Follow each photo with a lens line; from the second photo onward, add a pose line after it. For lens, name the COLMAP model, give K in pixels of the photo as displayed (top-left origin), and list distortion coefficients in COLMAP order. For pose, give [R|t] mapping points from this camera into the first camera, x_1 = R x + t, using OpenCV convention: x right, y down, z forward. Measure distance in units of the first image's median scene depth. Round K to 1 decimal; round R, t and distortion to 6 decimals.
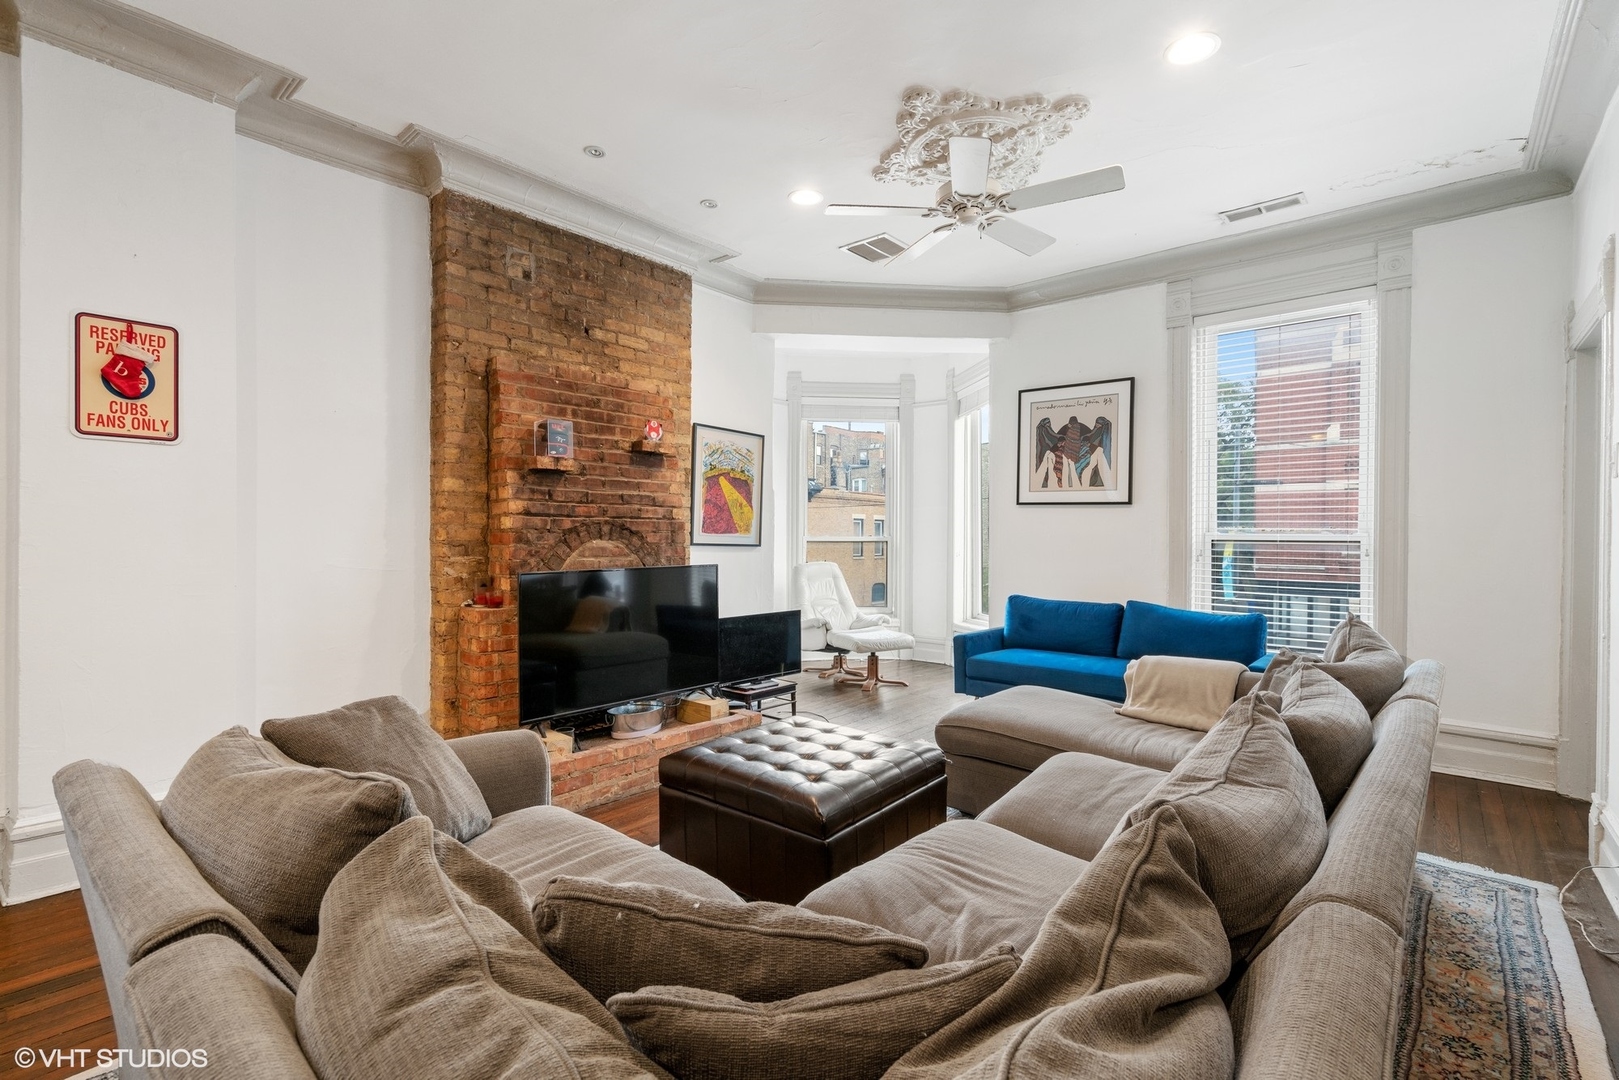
lens RADIAL K [[738.0, 0, 809.5], [0, 738.0, 540.0], [0, 0, 1]] dist [-0.002865, -0.000332]
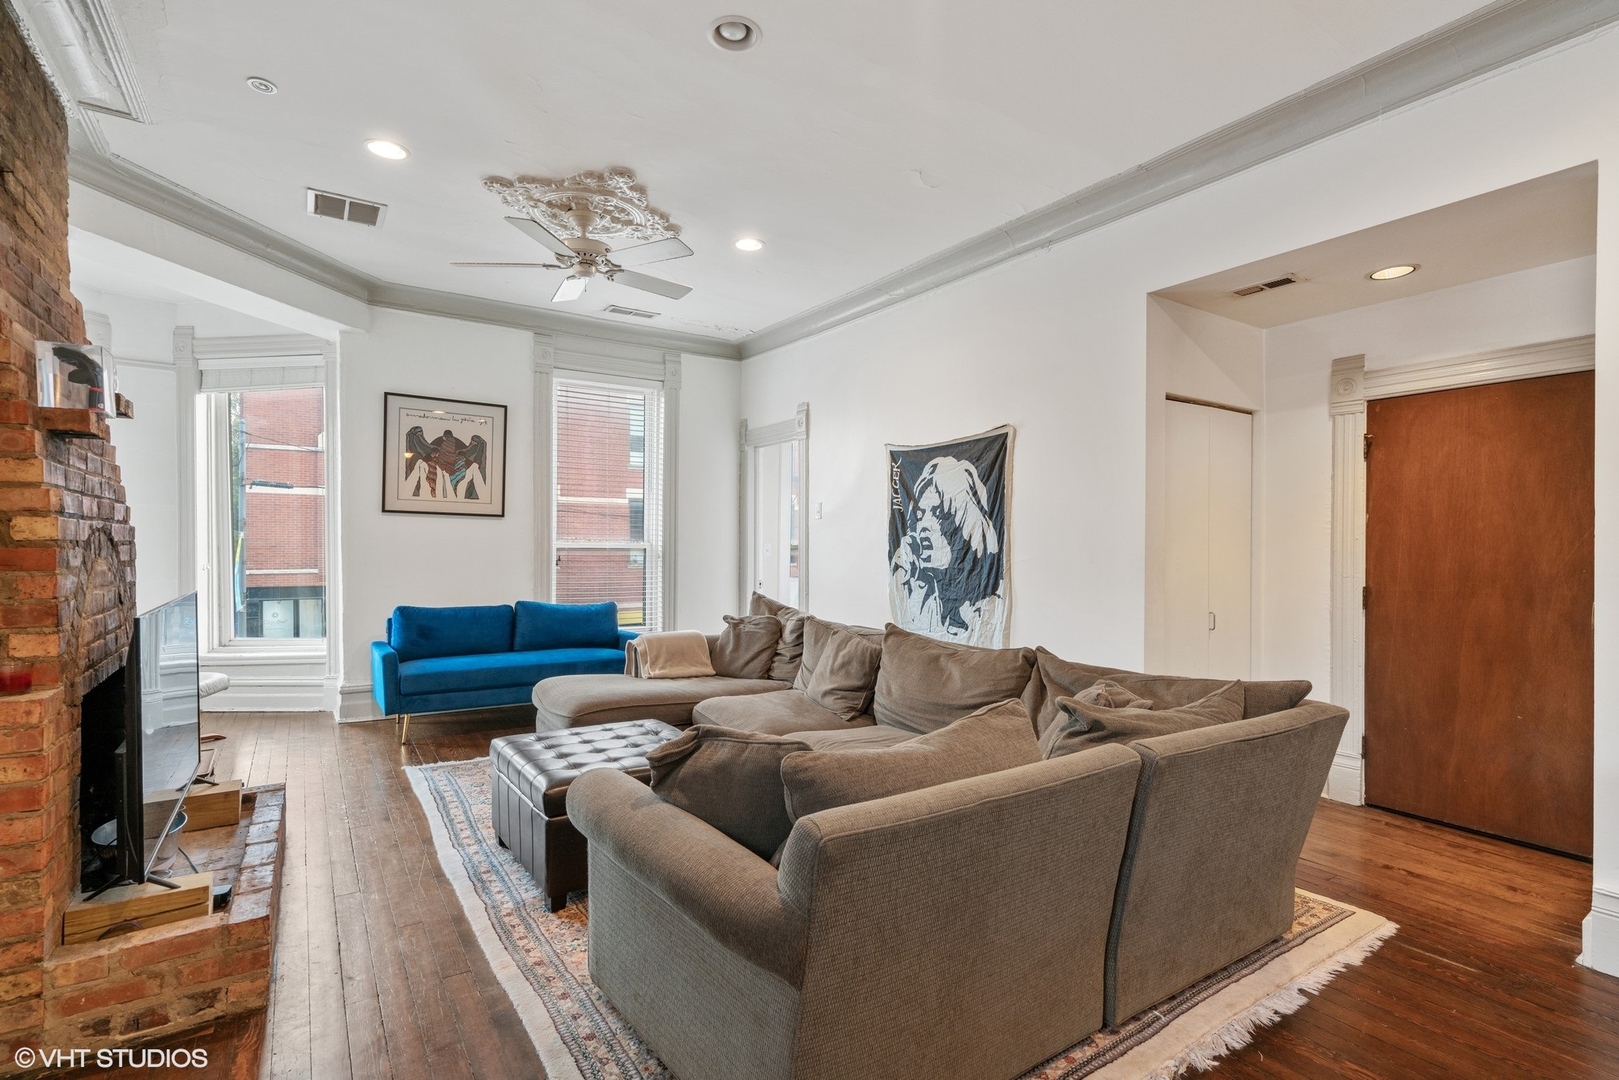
lens RADIAL K [[761.4, 0, 811.8], [0, 761.4, 548.1], [0, 0, 1]] dist [-0.000626, -0.000237]
pose [[0.264244, -0.007938, 0.964423, -0.553642], [0.000887, 0.999968, 0.007987, -0.009329], [-0.964456, -0.001255, 0.264242, 0.226391]]
